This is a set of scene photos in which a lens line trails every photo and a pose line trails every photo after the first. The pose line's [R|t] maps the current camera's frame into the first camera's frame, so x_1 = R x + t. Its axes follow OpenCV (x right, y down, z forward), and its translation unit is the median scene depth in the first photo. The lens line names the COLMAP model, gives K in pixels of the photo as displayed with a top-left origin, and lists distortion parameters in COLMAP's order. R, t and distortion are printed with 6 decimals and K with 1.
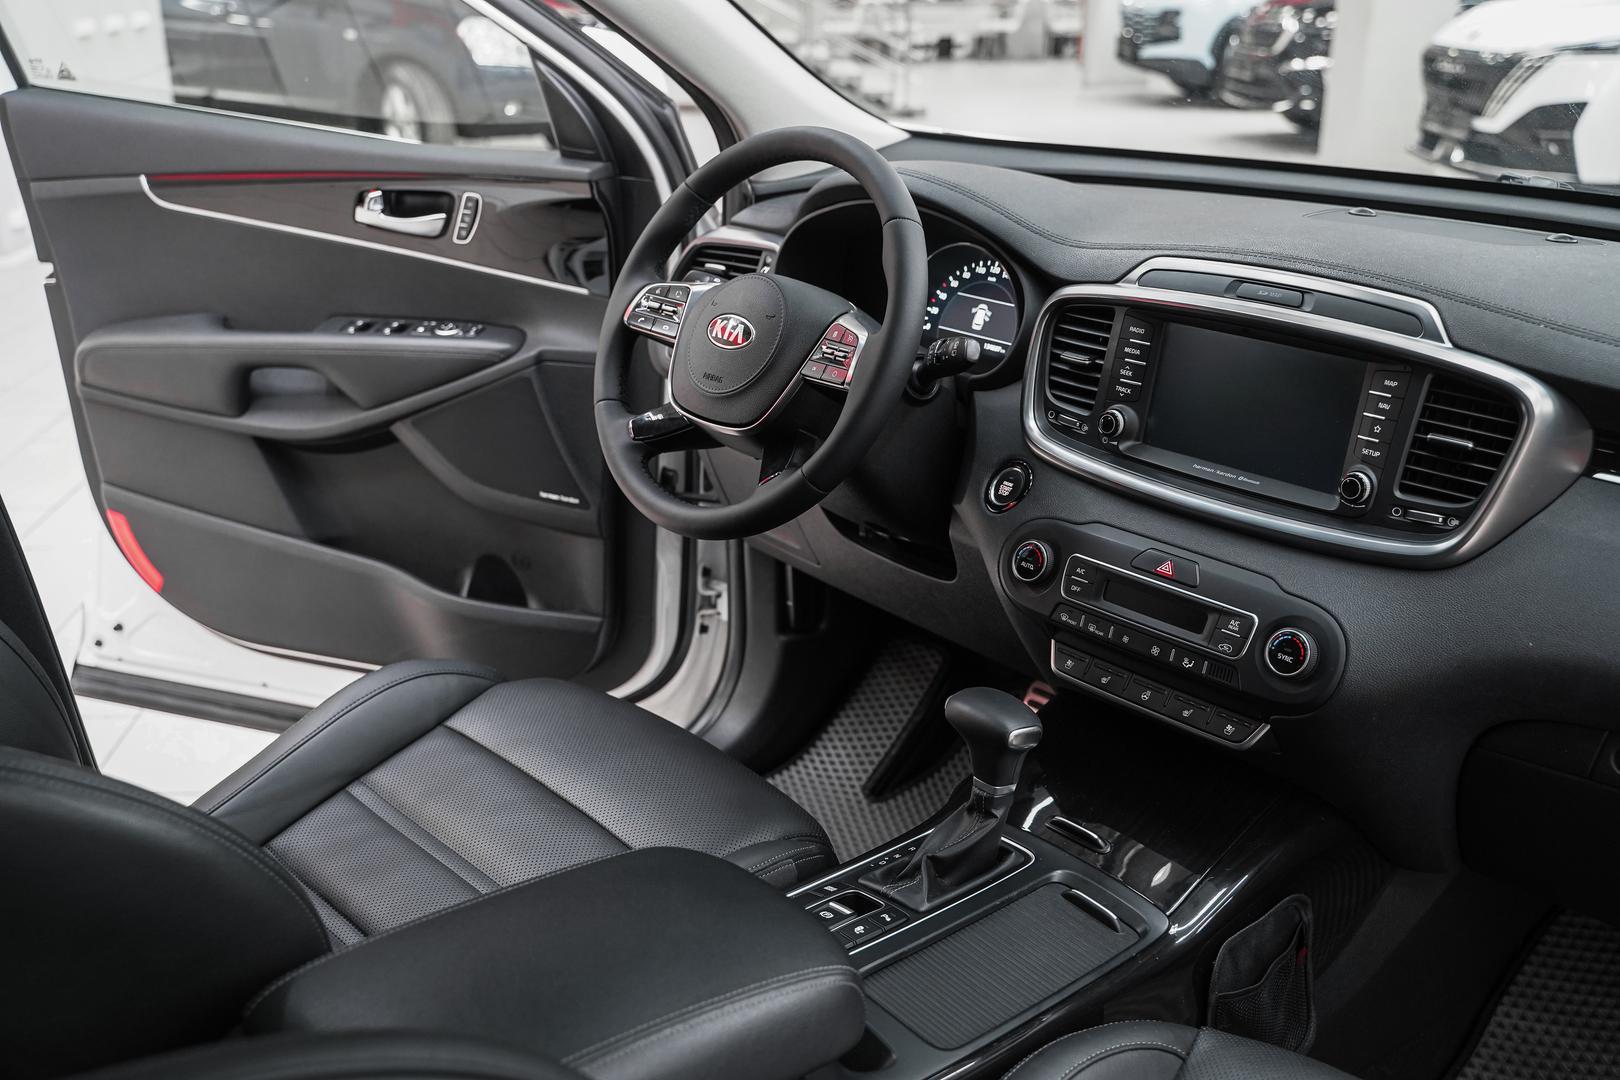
lens RADIAL K [[1555.0, 0, 810.0], [0, 1555.0, 540.0], [0, 0, 1]] dist [-0.002915, 0.014021]
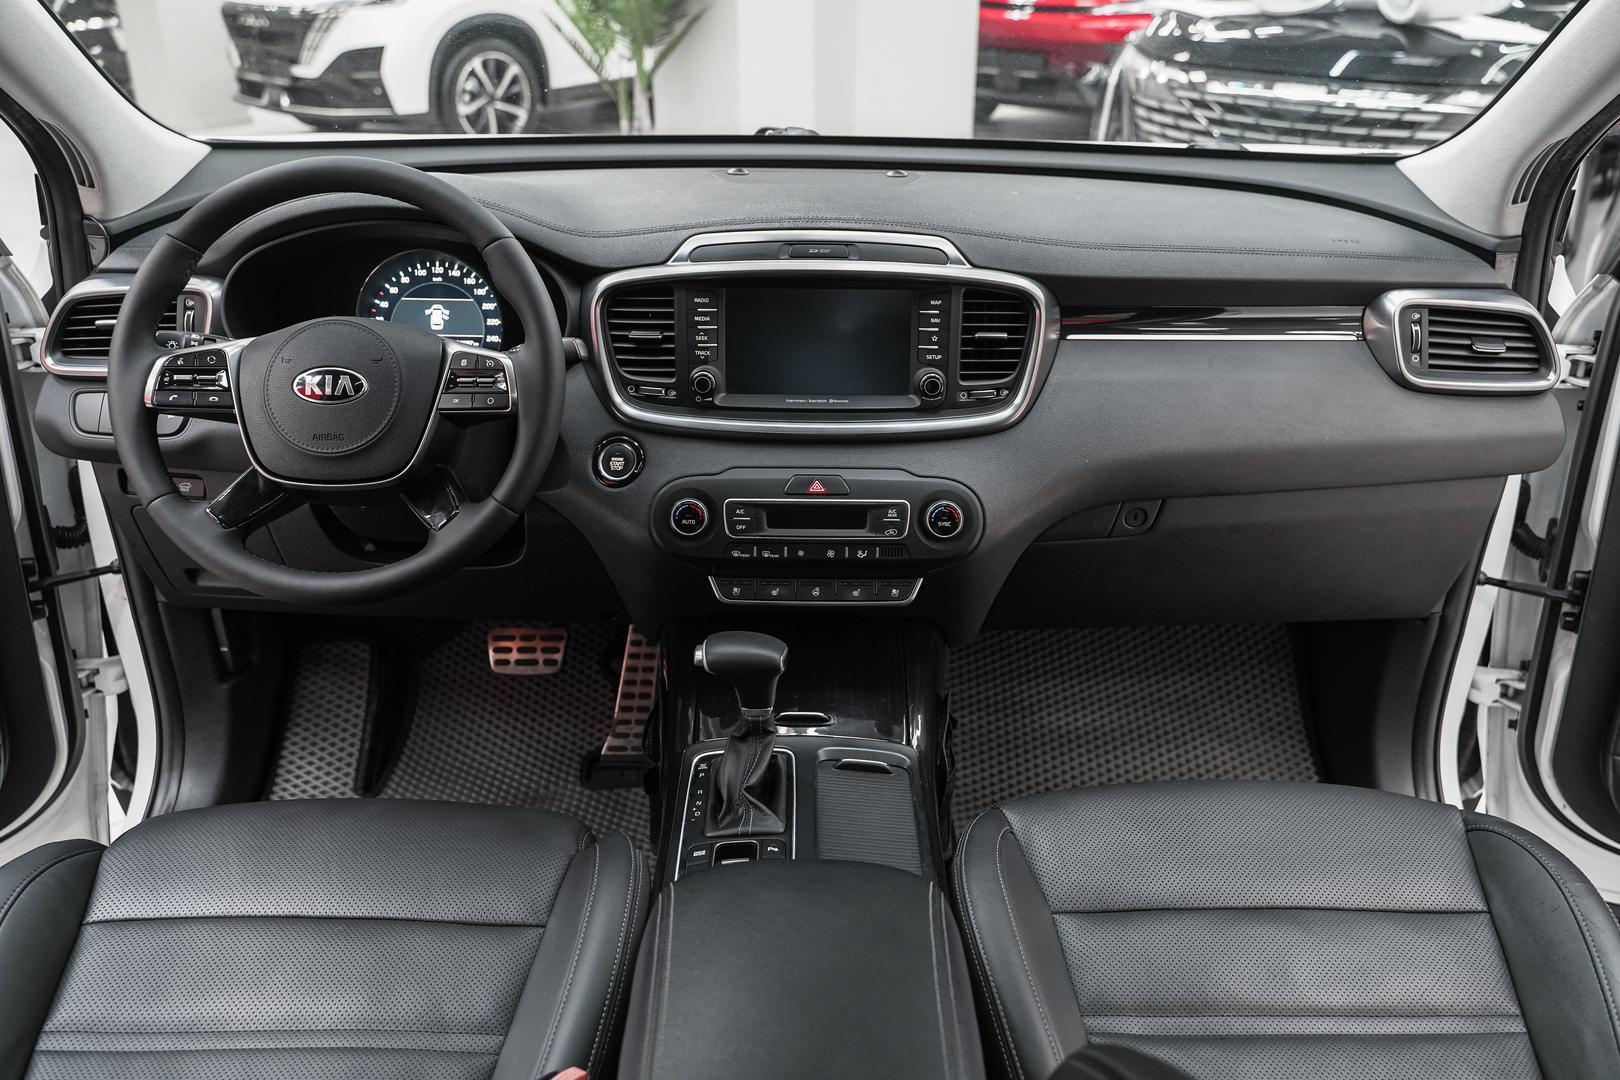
lens RADIAL K [[1309.6, 0, 819.8], [0, 1309.6, 537.2], [0, 0, 1]] dist [-0.006215, -0.002389]
pose [[0.672257, -0.314294, 0.670291, -0.386350], [0.254935, 0.948313, 0.188973, -0.113415], [-0.695039, 0.043843, 0.717634, 0.215051]]
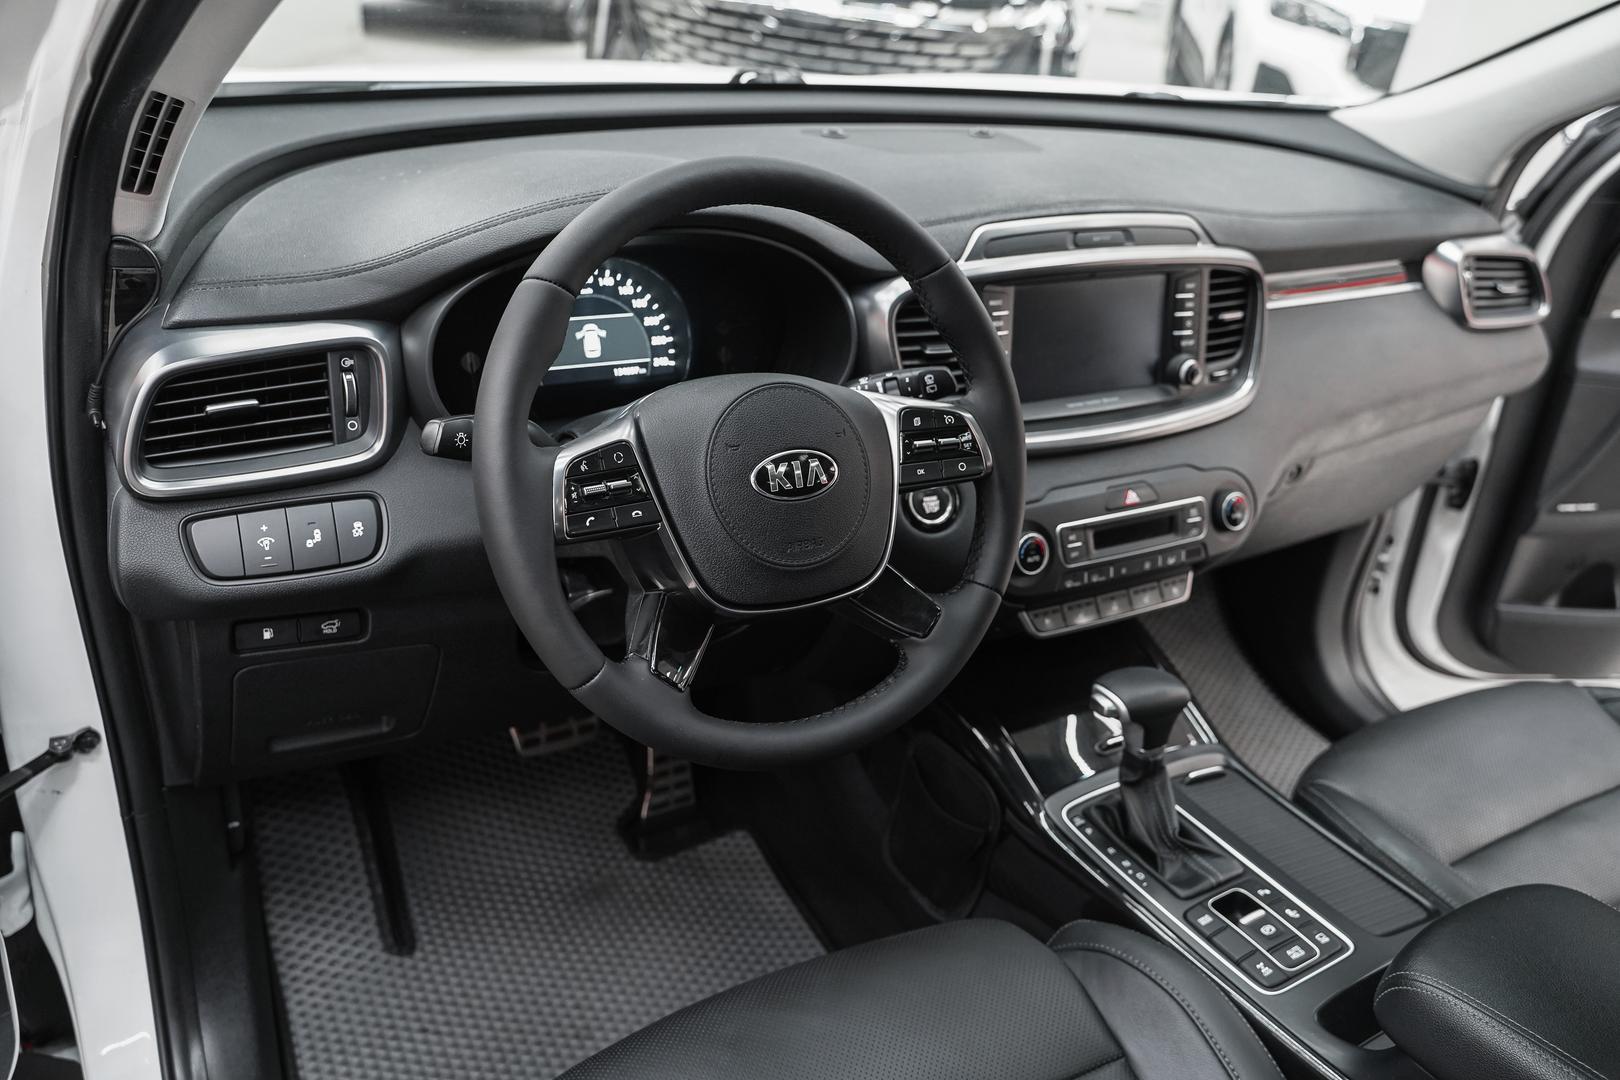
lens RADIAL K [[1288.2, 0, 810.0], [0, 1288.2, 540.0], [0, 0, 1]] dist [-0.010366, 0.001799]
pose [[0.216859, -0.452968, 0.864750, -0.529076], [0.245183, 0.882708, 0.400889, -0.317625], [-0.944911, 0.125085, 0.302483, 0.772369]]
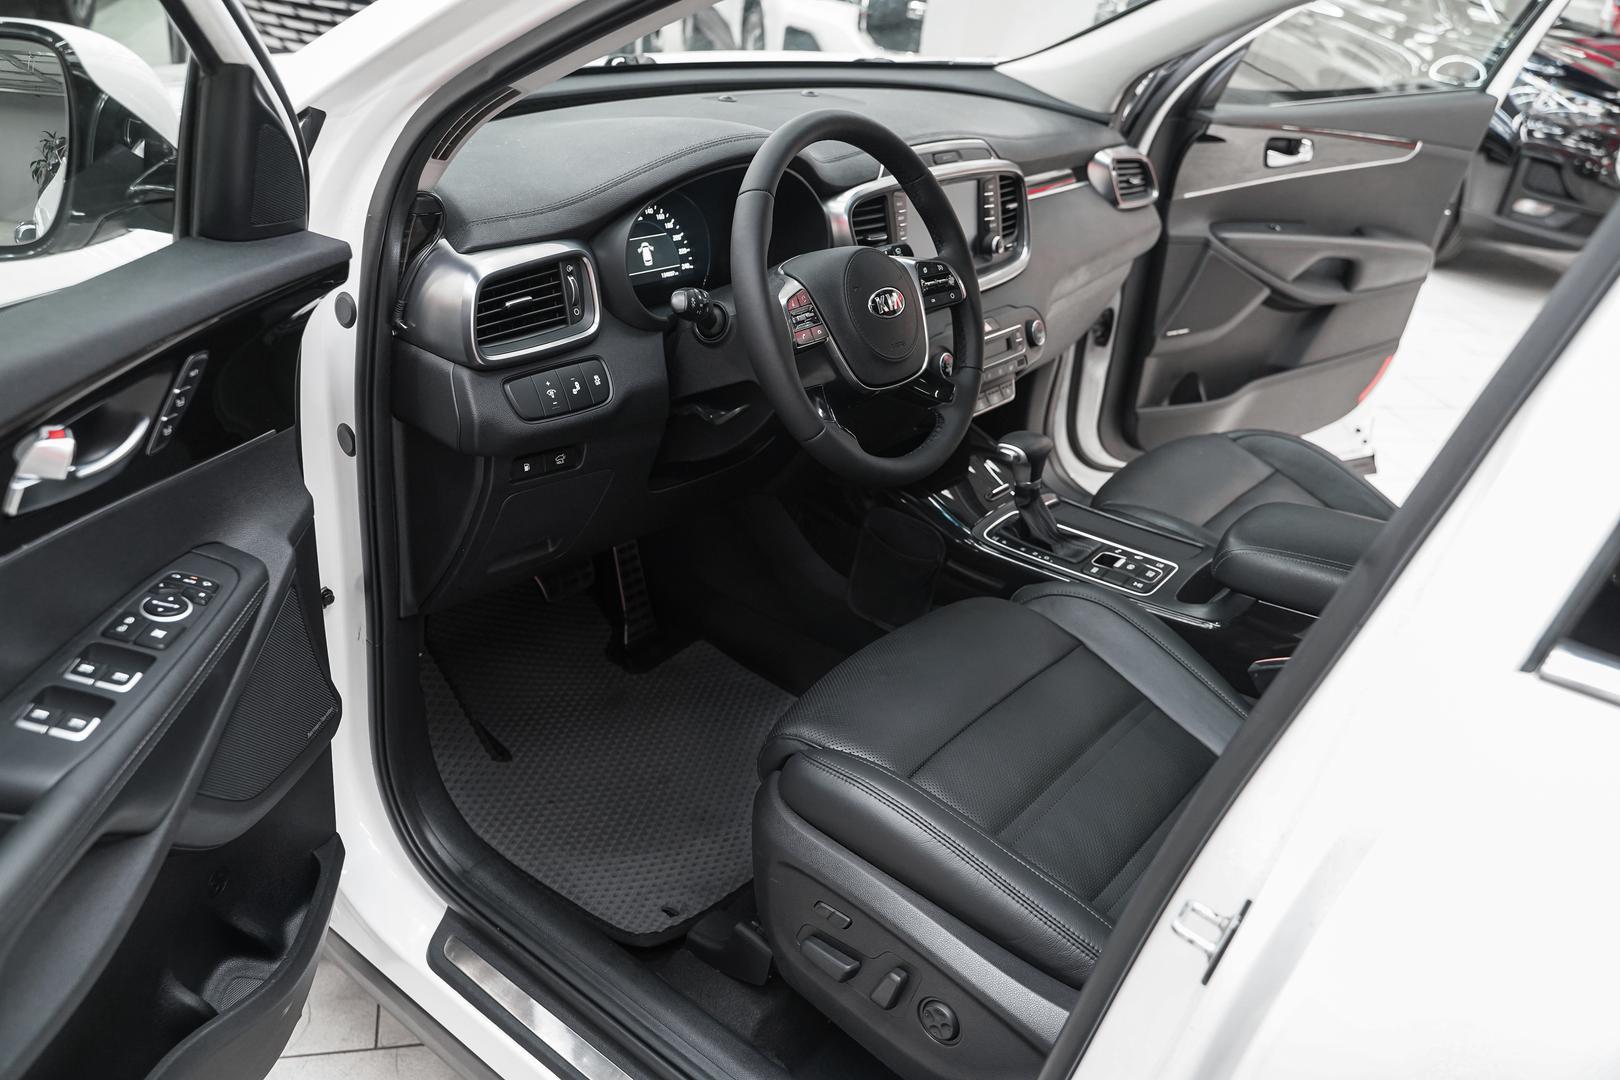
lens RADIAL K [[1261.9, 0, 802.4], [0, 1261.9, 561.8], [0, 0, 1]] dist [-0.054190, 0.144334]
pose [[-0.155981, -0.494156, 0.855266, -0.867666], [0.237711, 0.821637, 0.518079, -0.441869], [-0.958730, 0.284116, -0.010694, 1.054266]]
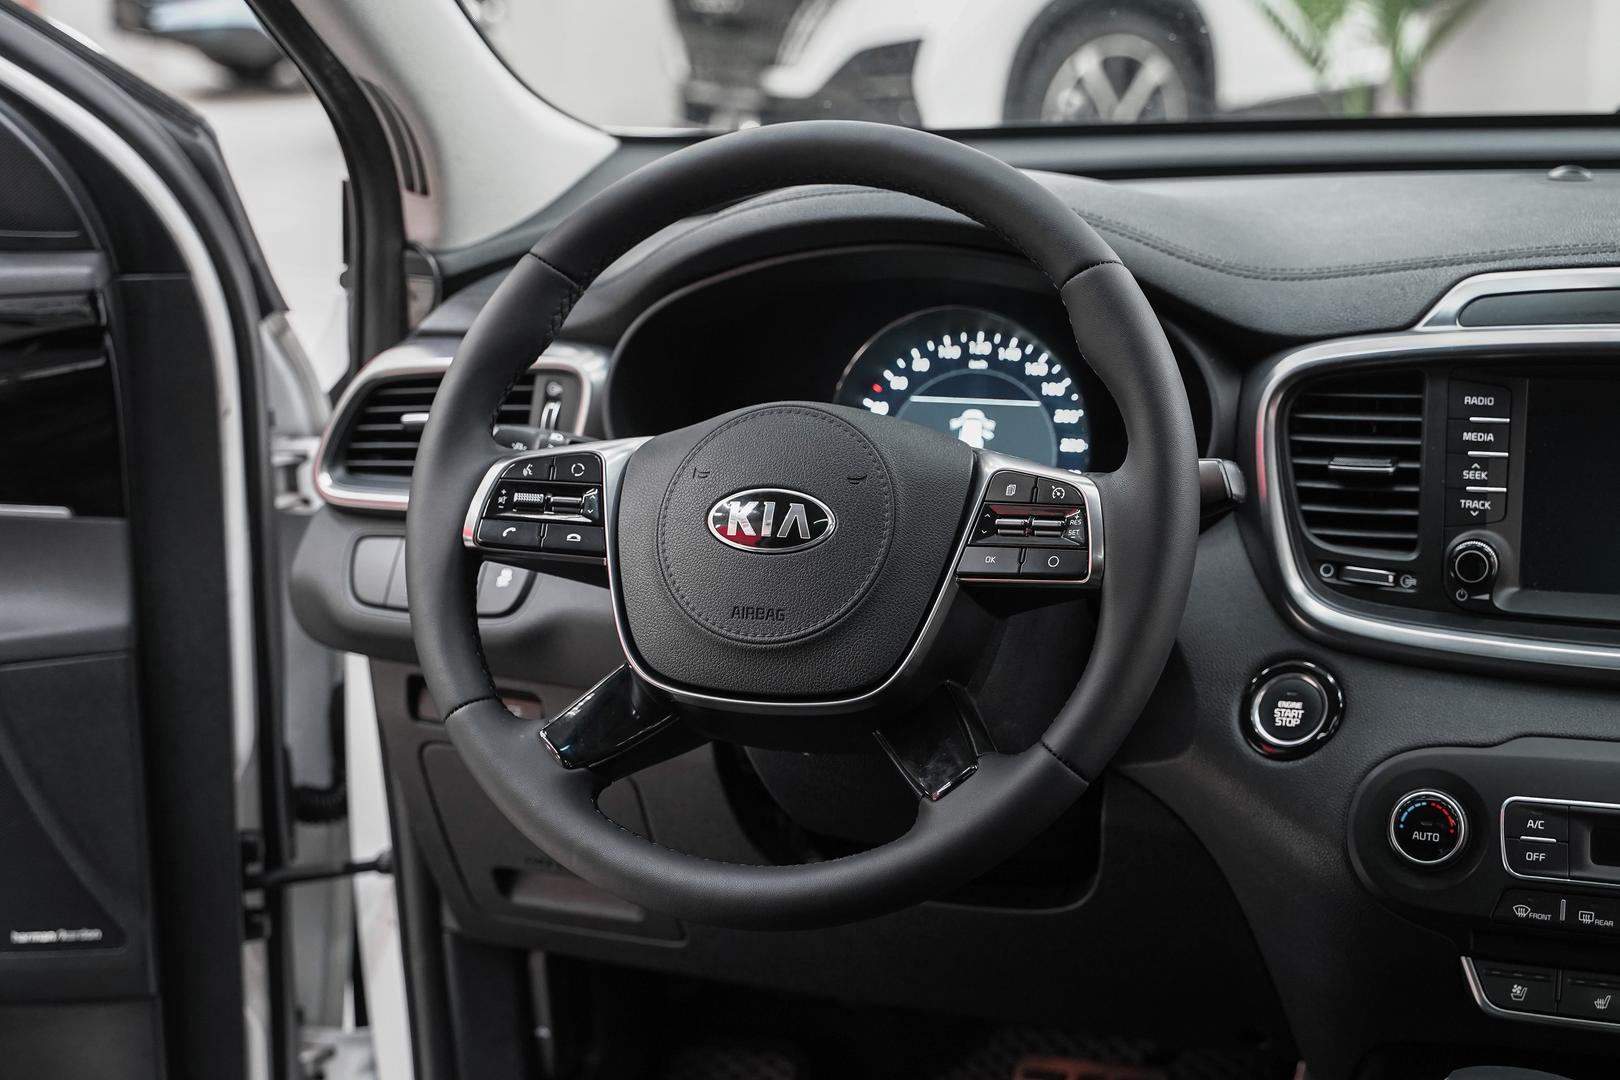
lens RADIAL K [[2593.1, 0, 805.2], [0, 2593.1, 560.9], [0, 0, 1]] dist [-0.005944, 0.022850]
pose [[0.882360, -0.167896, 0.439605, -0.394933], [0.210122, 0.976456, -0.048817, -0.071771], [-0.421058, 0.135445, 0.896864, 0.212439]]
